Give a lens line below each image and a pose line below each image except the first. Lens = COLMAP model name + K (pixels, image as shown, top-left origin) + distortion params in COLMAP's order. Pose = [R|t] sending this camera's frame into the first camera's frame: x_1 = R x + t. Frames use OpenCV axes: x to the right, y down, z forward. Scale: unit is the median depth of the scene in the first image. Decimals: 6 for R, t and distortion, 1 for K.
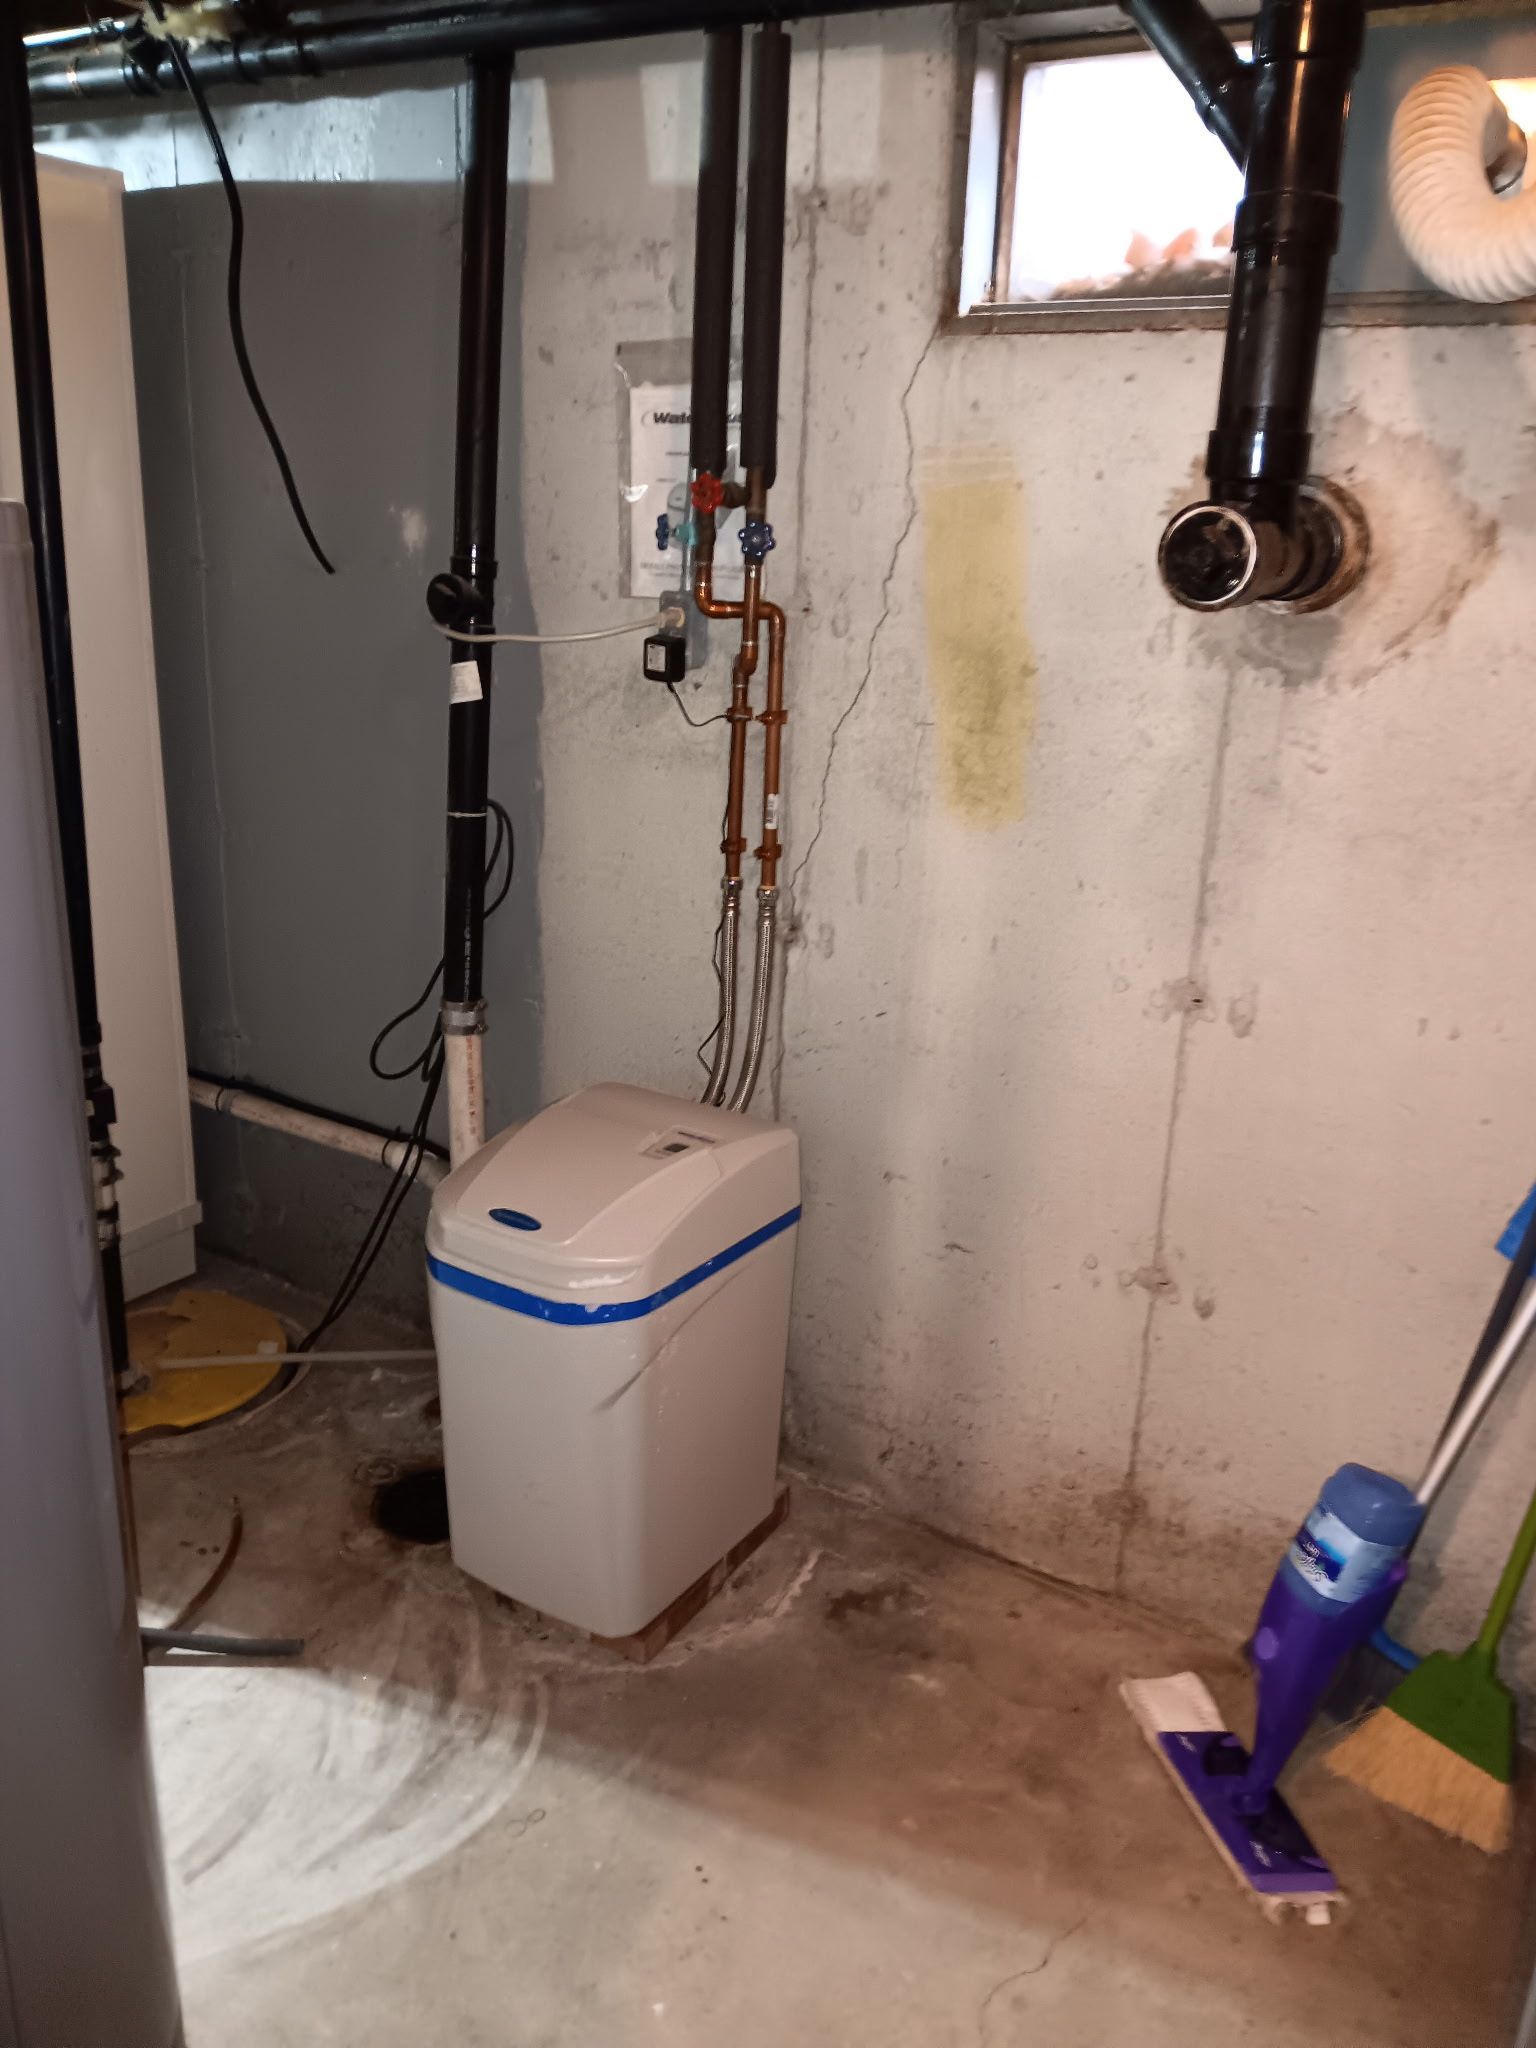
lens RADIAL K [[1745.2, 0, 768.0], [0, 1745.2, 1024.0], [0, 0, 1]] dist [0.120151, -0.322850]
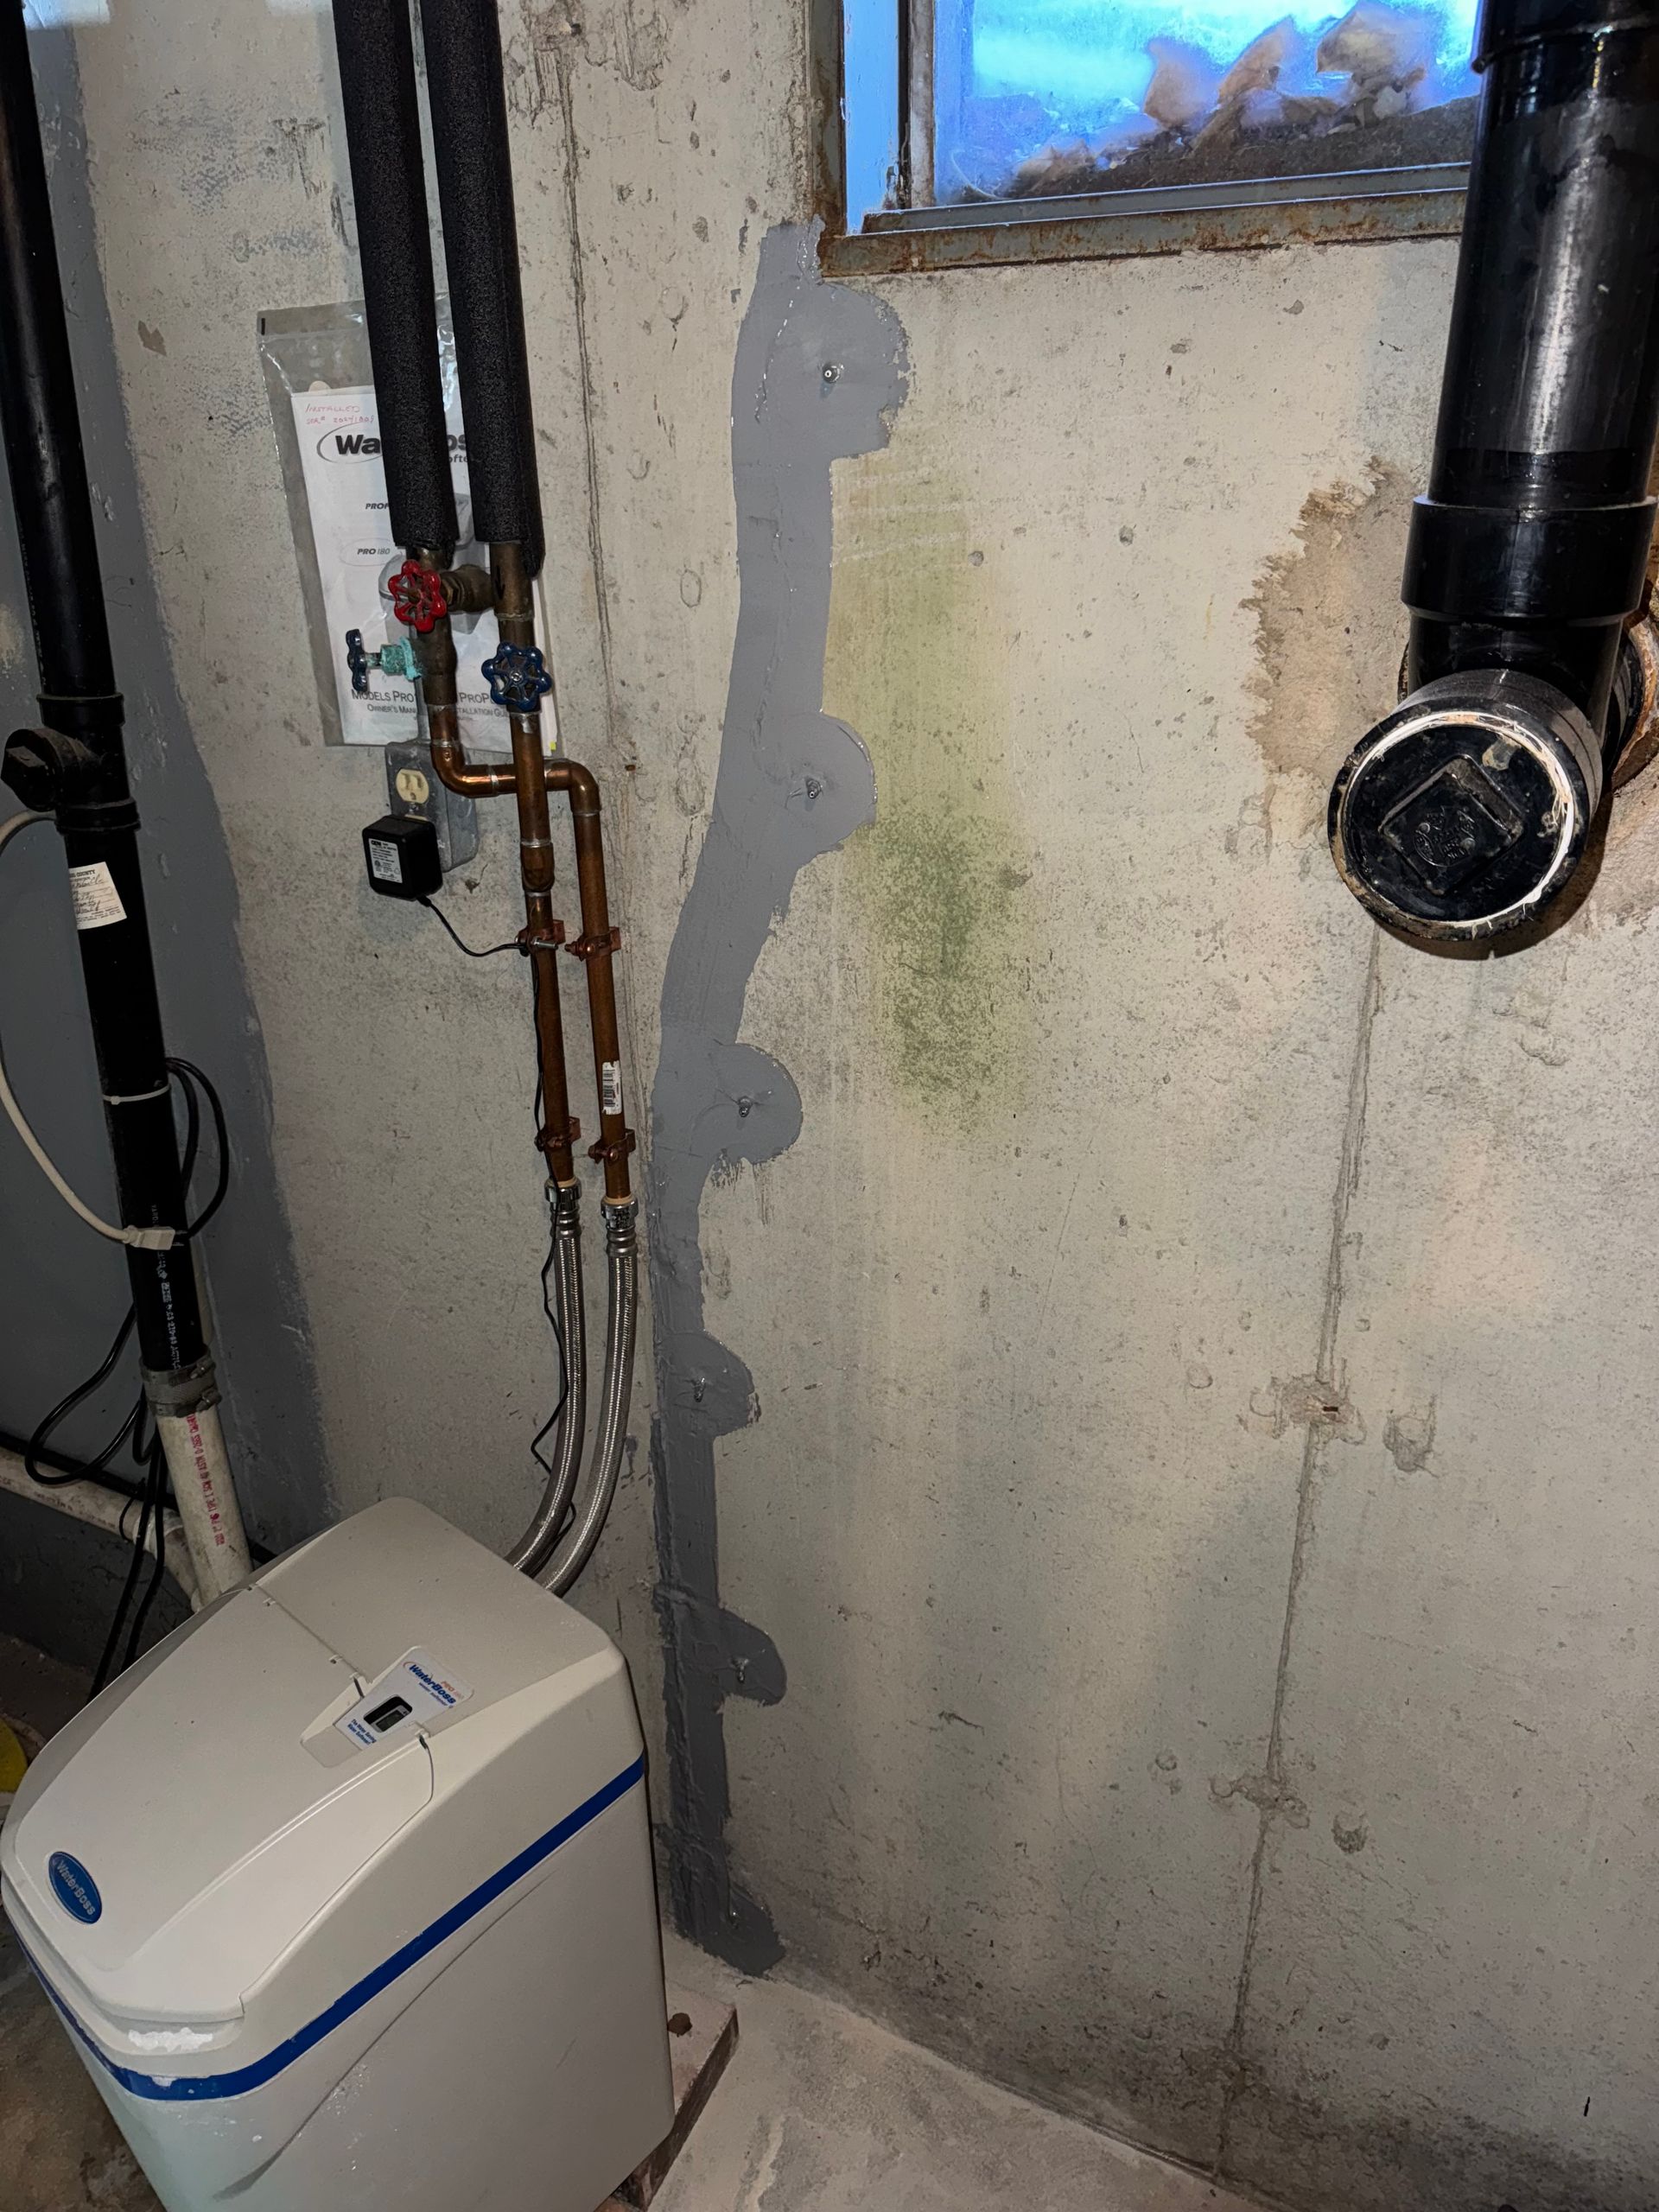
lens RADIAL K [[1669.4, 0, 829.5], [0, 1669.4, 1106.0], [0, 0, 1]] dist [0.080450, -0.107718]
pose [[0.995373, -0.083033, 0.048358, 0.052544], [0.077172, 0.990648, 0.112520, -0.183652], [-0.057248, -0.108268, 0.992472, 0.427640]]
